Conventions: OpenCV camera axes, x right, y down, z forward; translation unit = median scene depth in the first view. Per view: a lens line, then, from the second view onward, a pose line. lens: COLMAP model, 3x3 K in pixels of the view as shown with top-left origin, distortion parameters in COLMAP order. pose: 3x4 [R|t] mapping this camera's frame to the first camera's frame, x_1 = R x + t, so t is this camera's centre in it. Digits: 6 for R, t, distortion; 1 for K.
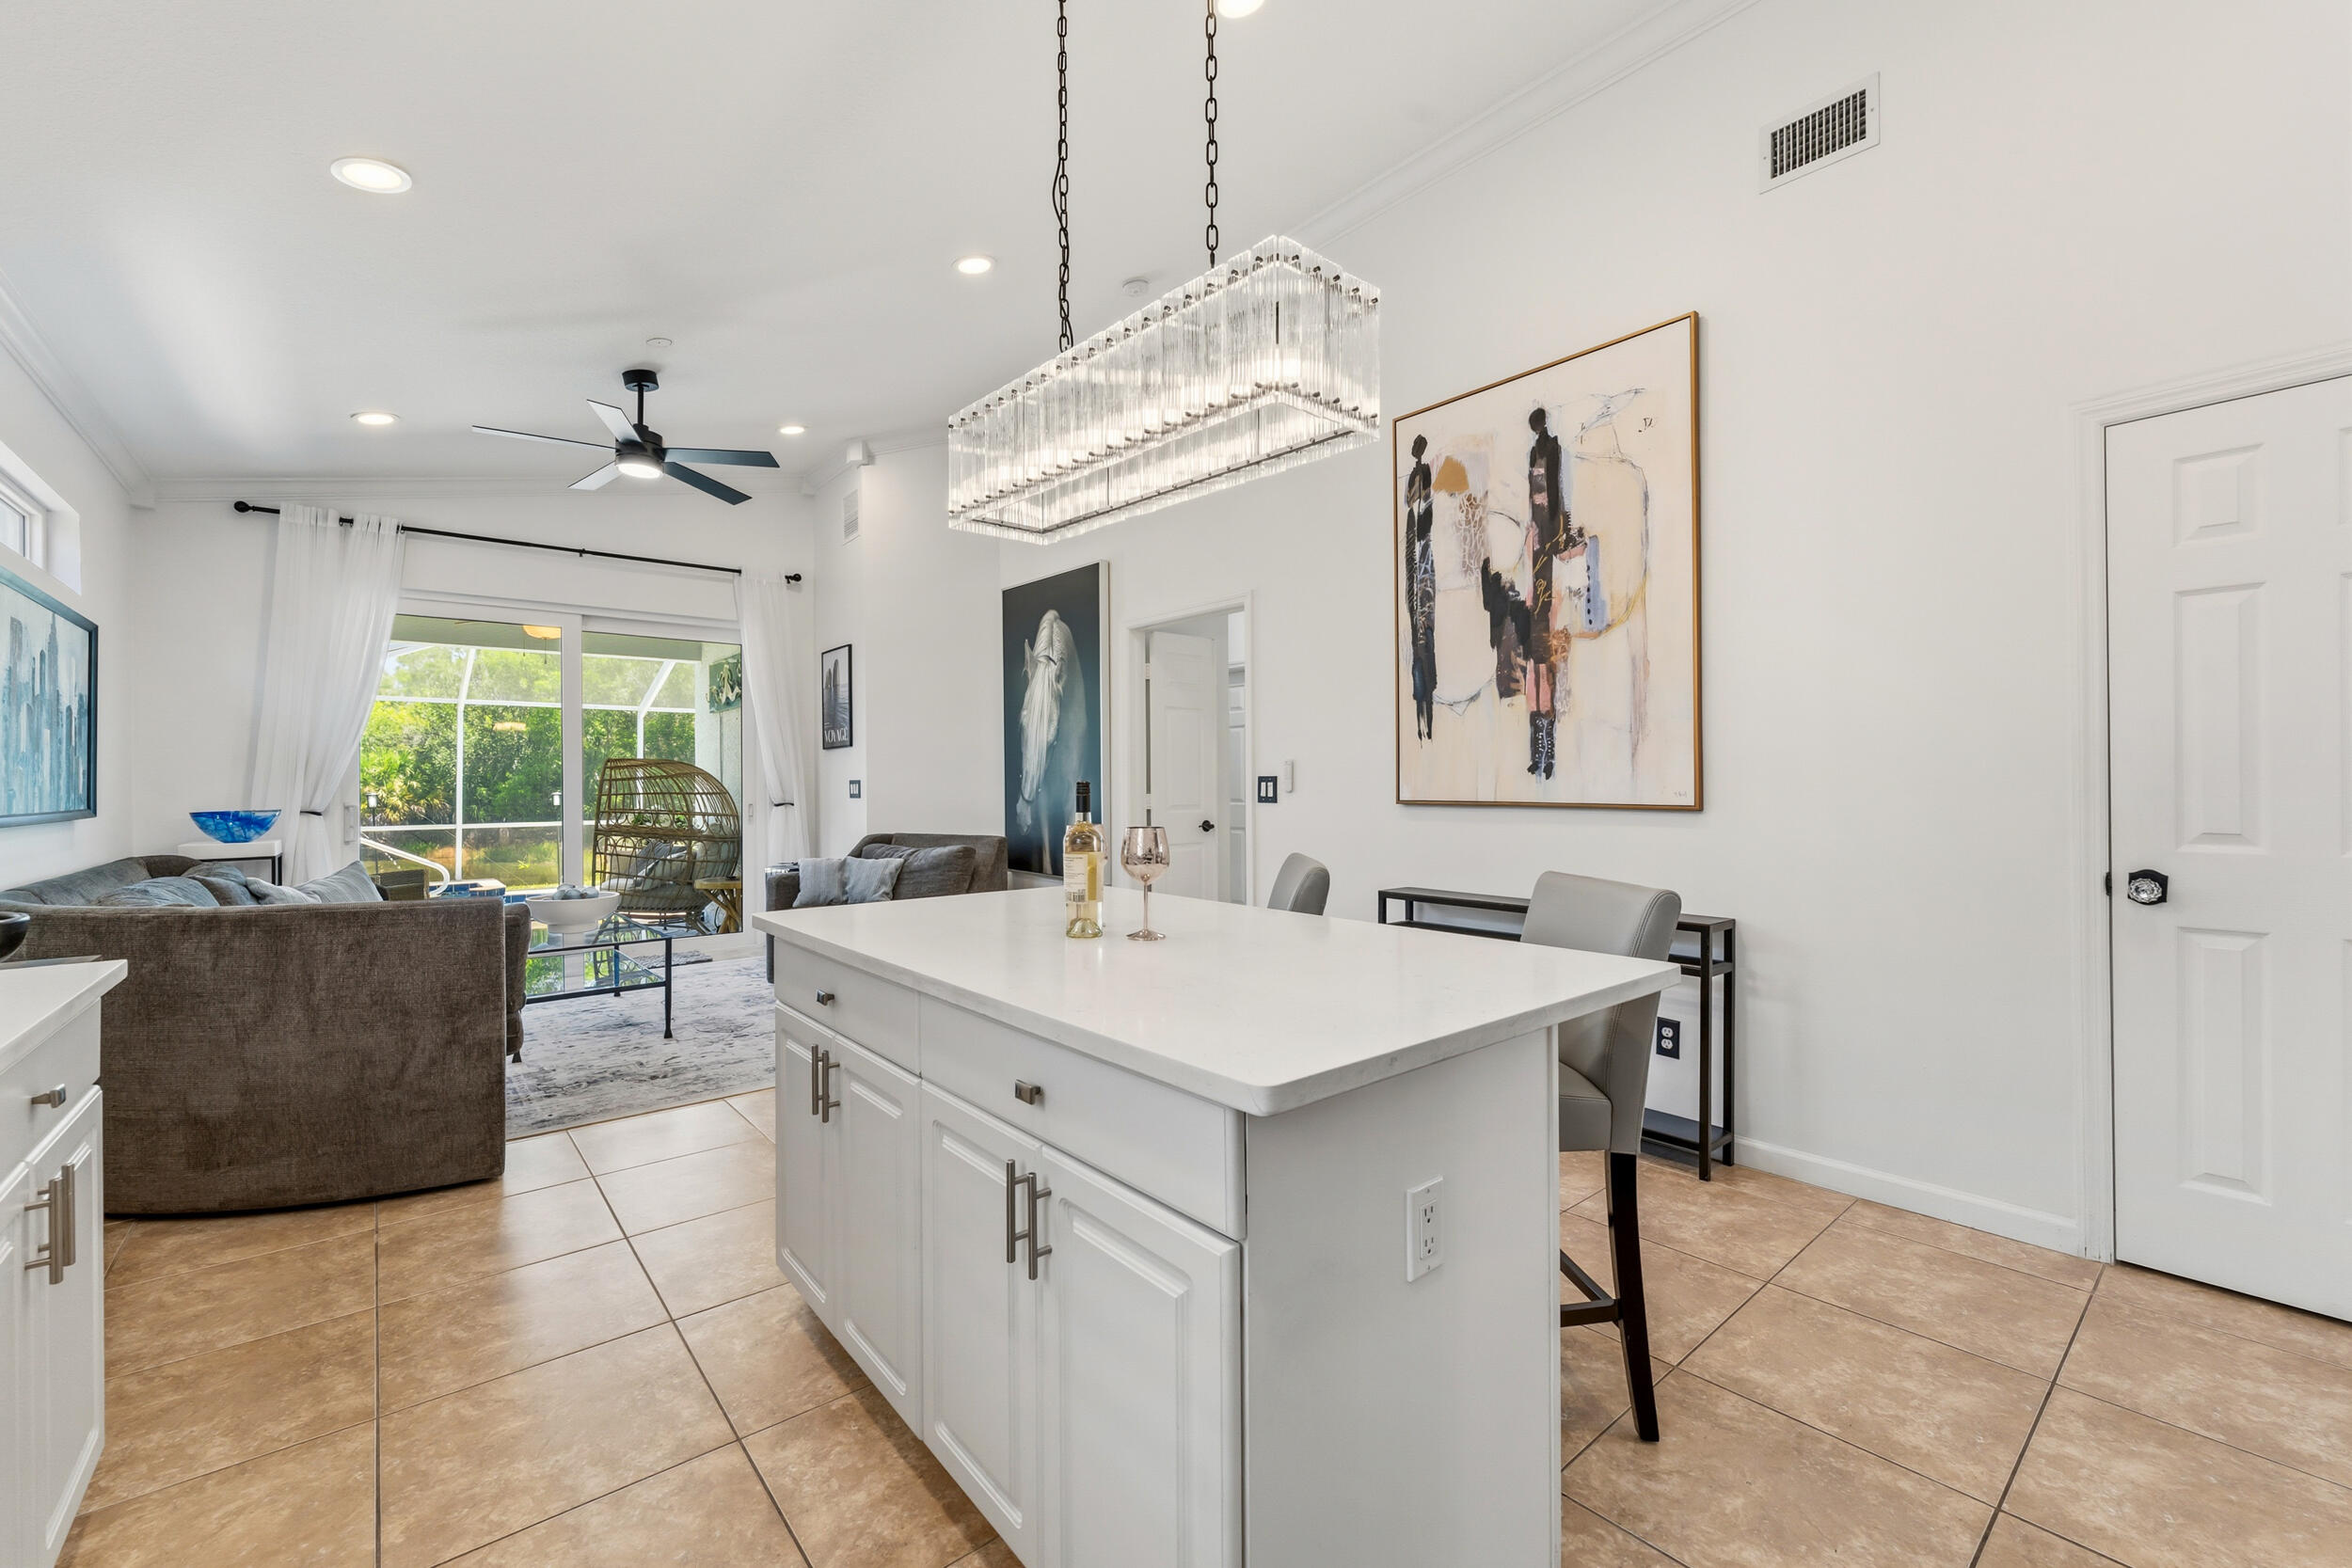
lens RADIAL K [[949.4, 0, 1176.0], [0, 949.4, 784.0], [0, 0, 1]] dist [-0.002145, -0.000135]
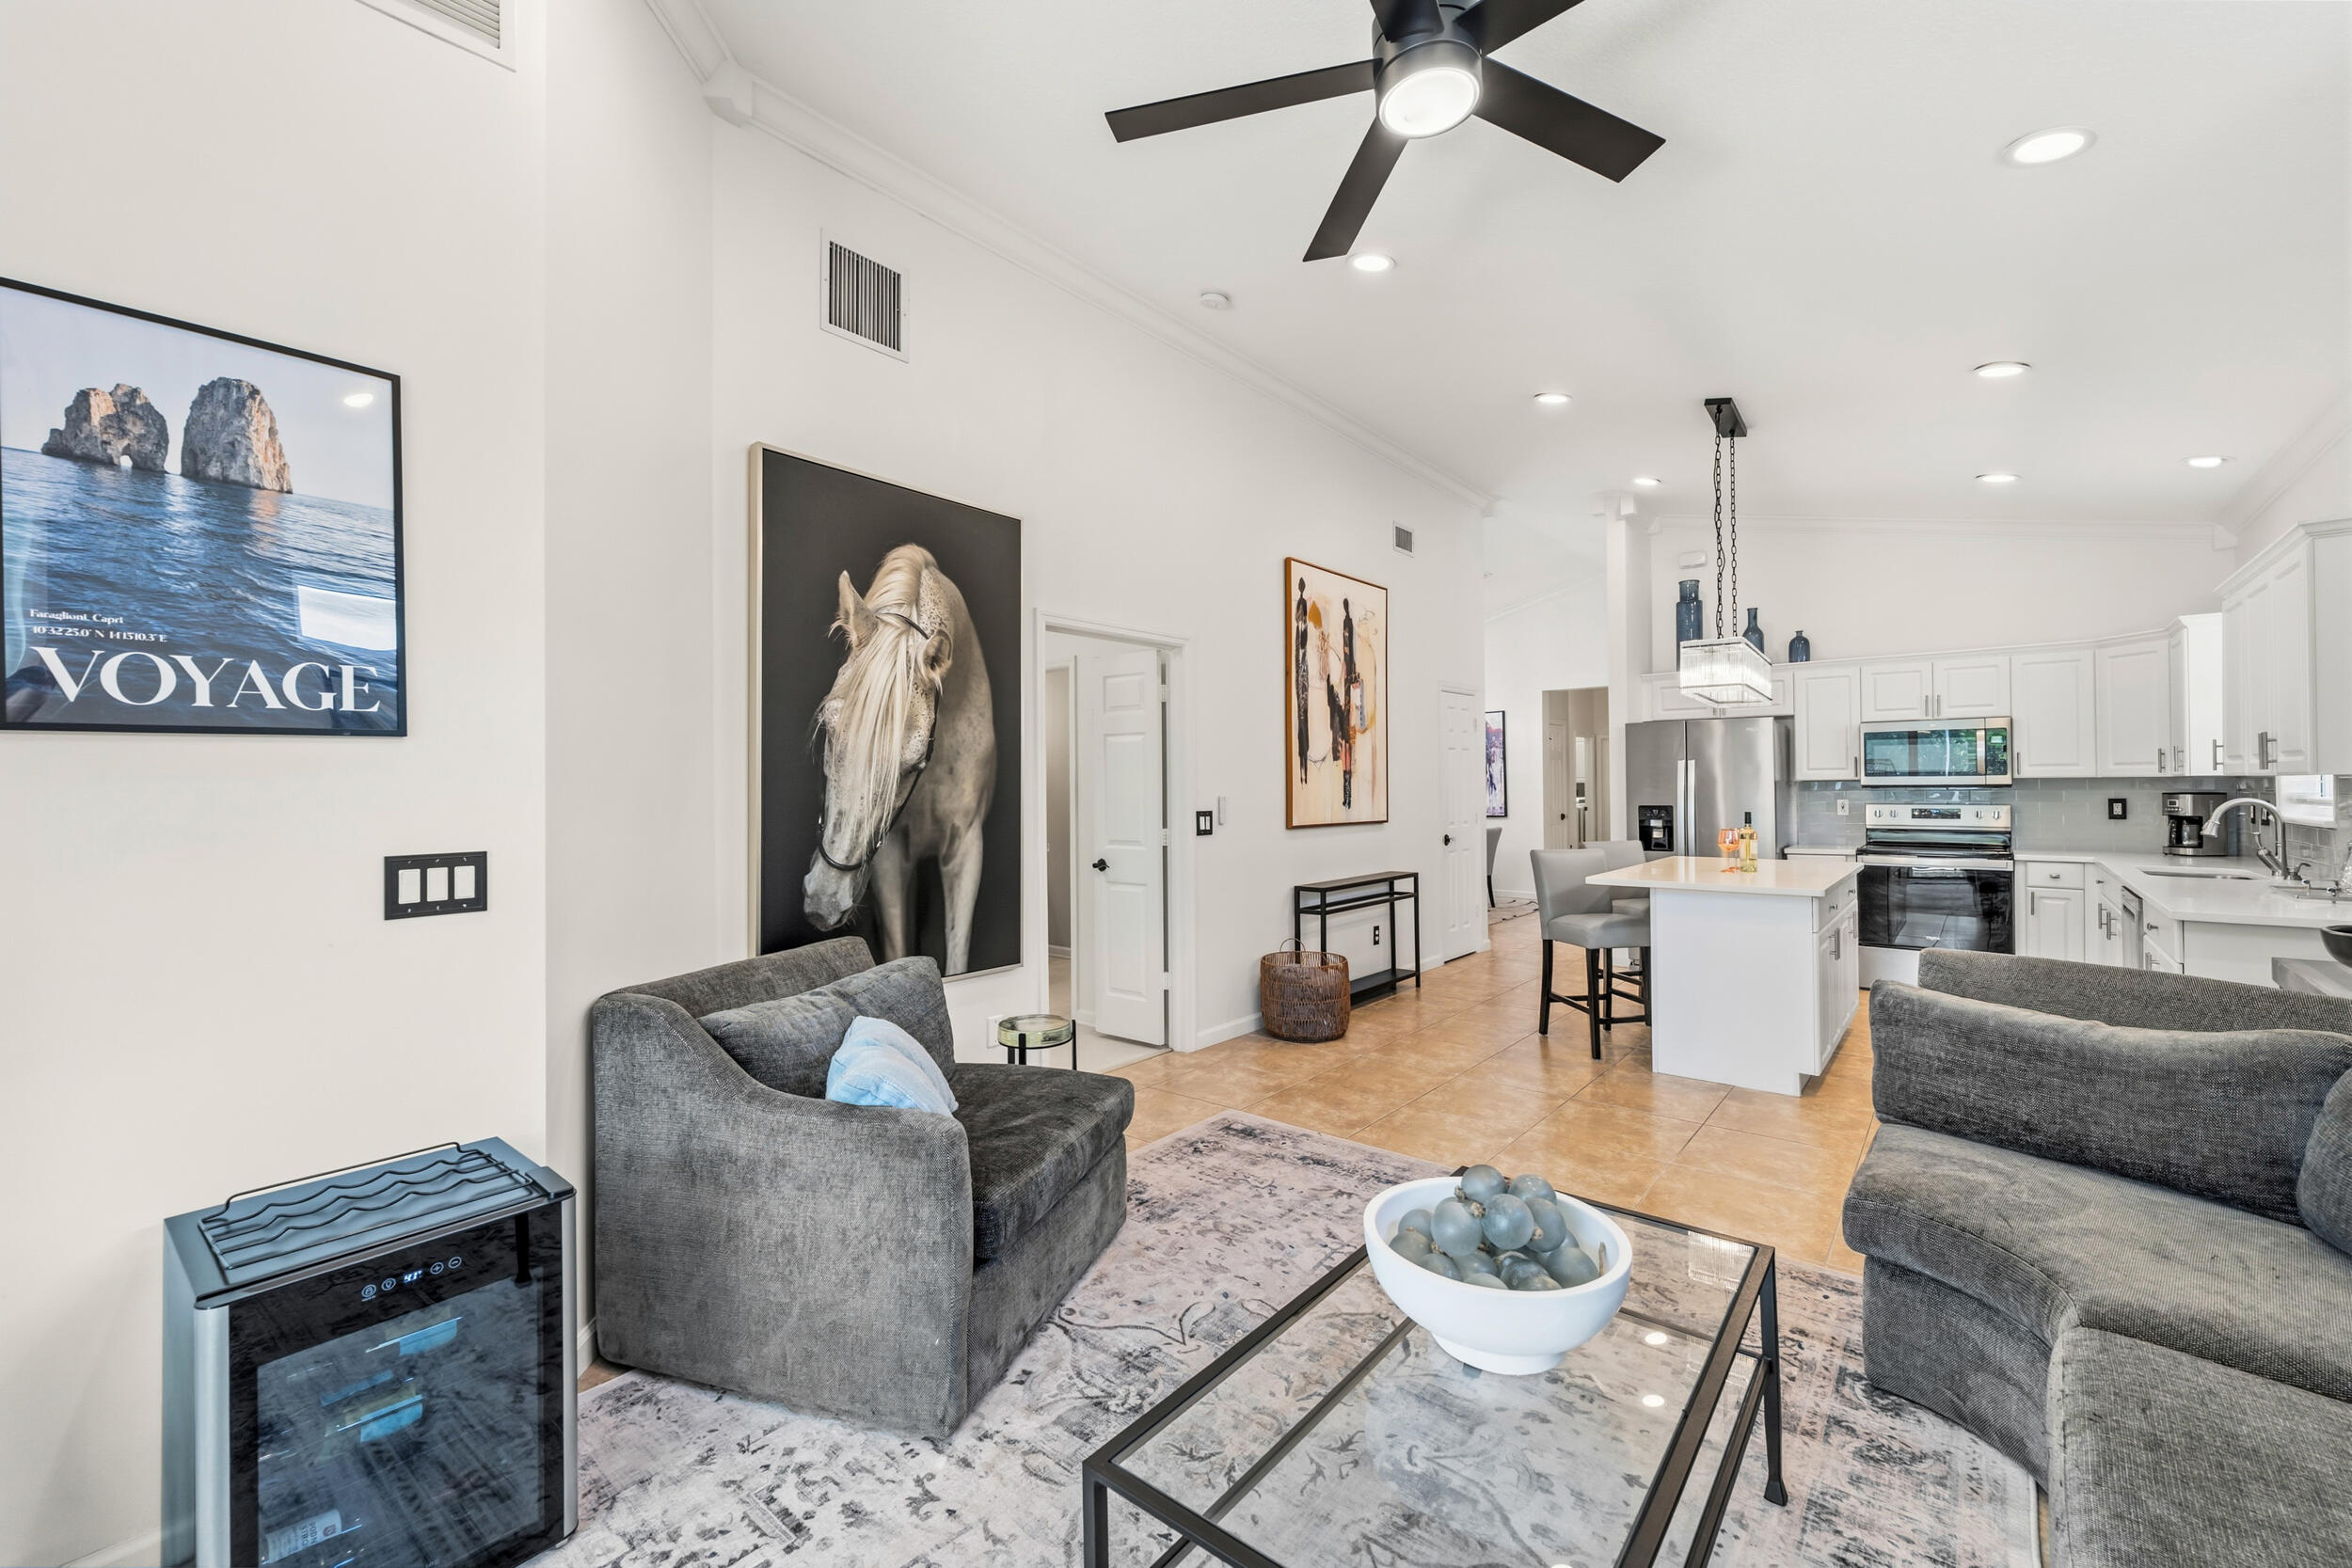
lens RADIAL K [[964.0, 0, 1169.1], [0, 964.0, 779.4], [0, 0, 1]] dist [-0.001857, -0.000389]
pose [[-0.170644, 0.015547, 0.985210, -0.954190], [0.011846, 0.999836, -0.013726, -0.028592], [-0.985262, 0.009329, -0.170800, 1.180356]]
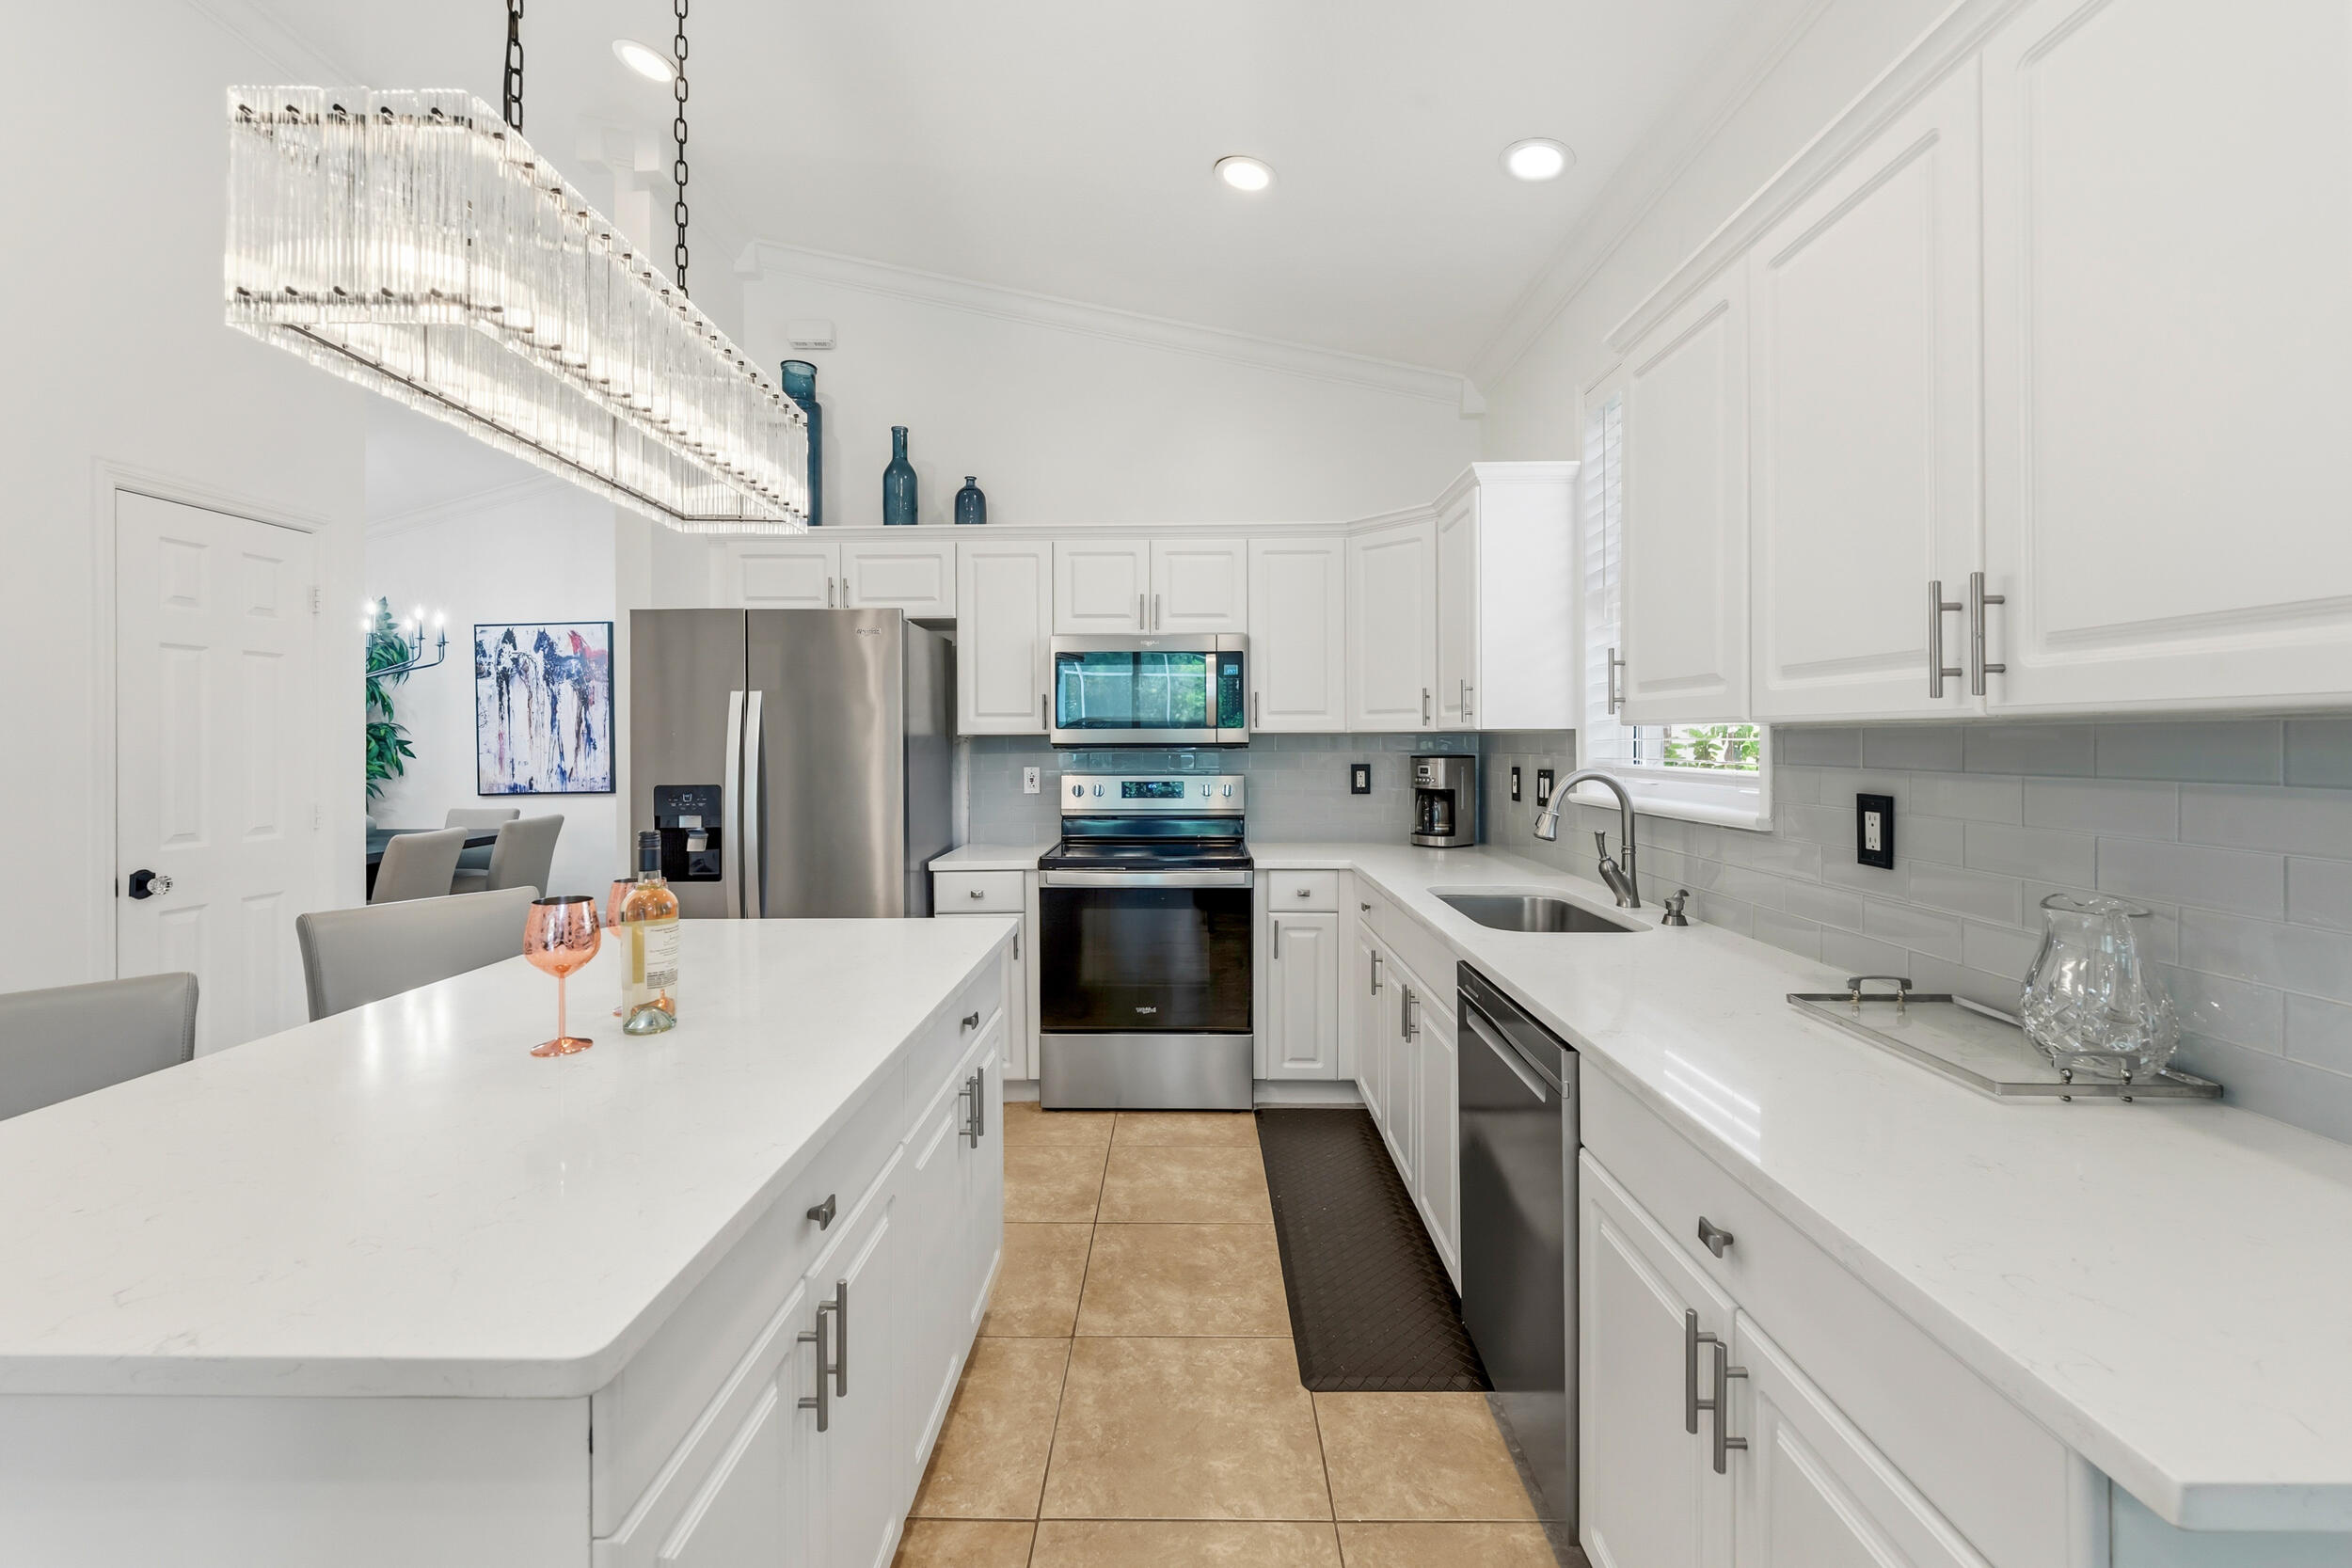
lens RADIAL K [[971.6, 0, 1173.2], [0, 971.6, 739.7], [0, 0, 1]] dist [-0.000434, 0.000022]
pose [[-0.756899, 0.009747, 0.653459, -0.372281], [0.010839, 0.999938, -0.002361, -0.027801], [-0.653442, 0.005295, -0.756958, 0.518357]]
